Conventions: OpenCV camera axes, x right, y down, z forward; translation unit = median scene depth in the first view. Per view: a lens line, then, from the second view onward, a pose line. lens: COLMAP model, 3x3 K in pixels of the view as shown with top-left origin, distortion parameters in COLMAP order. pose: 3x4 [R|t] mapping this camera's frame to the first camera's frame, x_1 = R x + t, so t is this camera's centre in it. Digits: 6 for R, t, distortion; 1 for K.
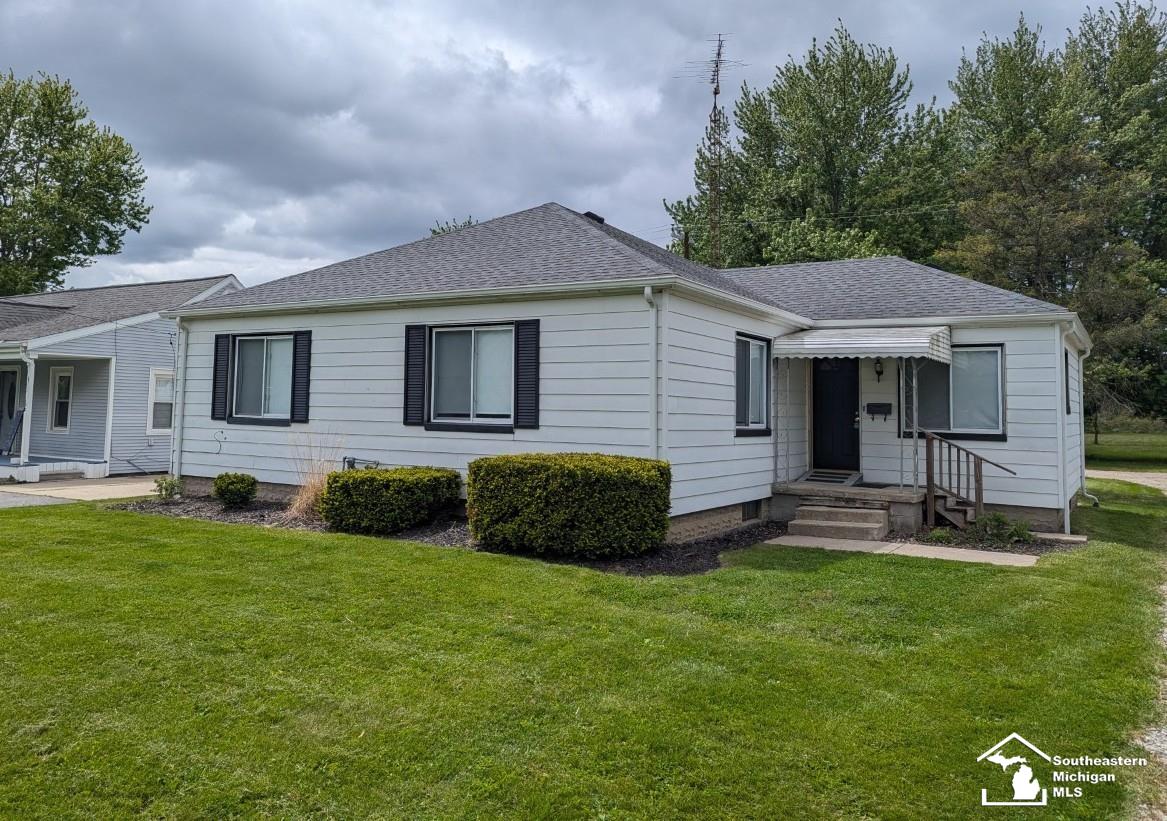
lens RADIAL K [[855.6, 0, 583.6], [0, 855.6, 362.9], [0, 0, 1]] dist [0.083038, 0.000284]
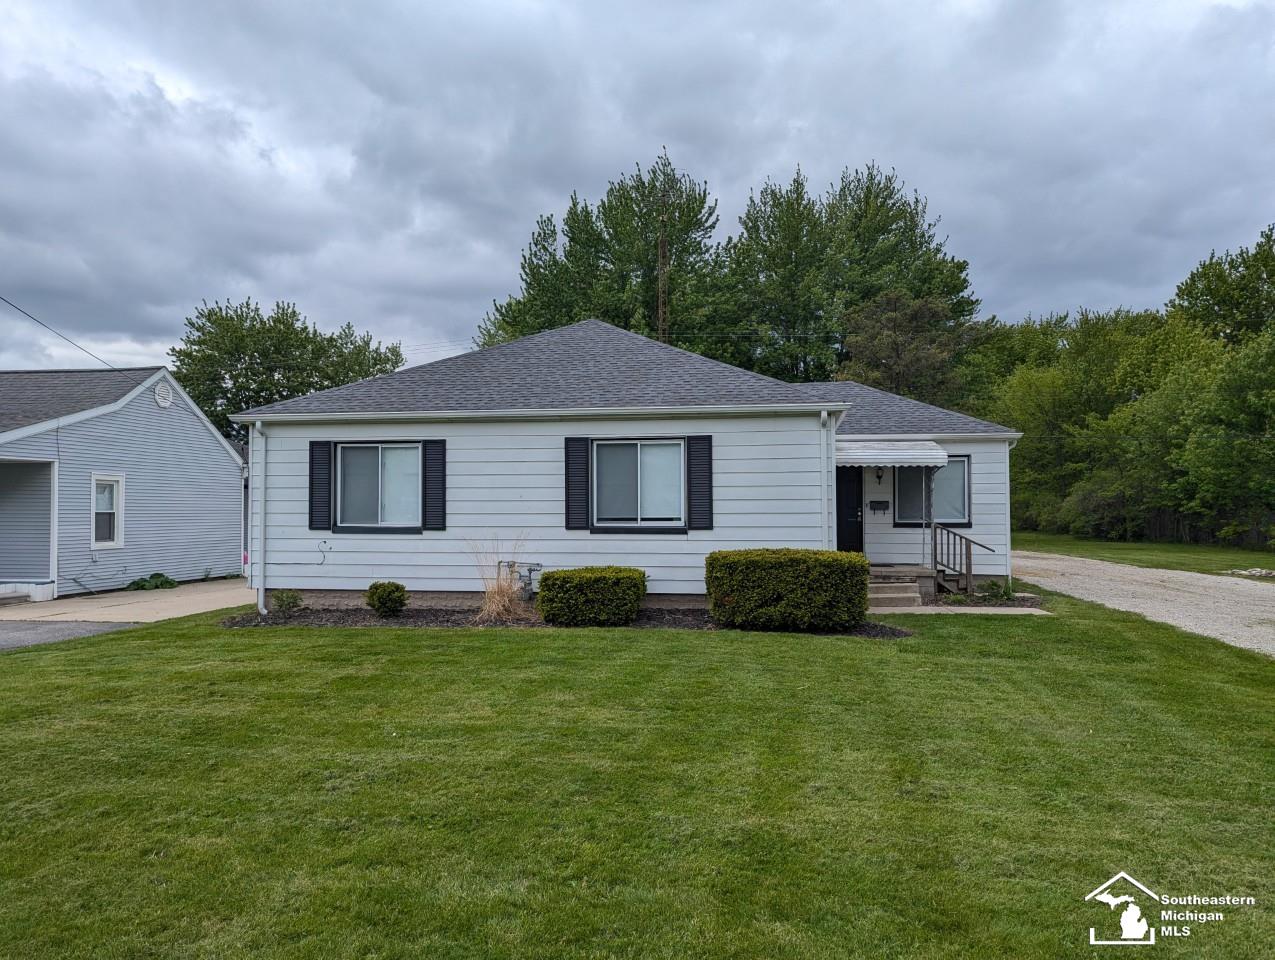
lens RADIAL K [[897.4, 0, 637.6], [0, 897.4, 481.1], [0, 0, 1]] dist [0.056952, -0.004378]
pose [[0.918387, -0.008431, 0.395594, -0.535458], [-0.003928, 0.999529, 0.030423, -0.022054], [-0.395664, -0.029494, 0.917922, -0.070927]]
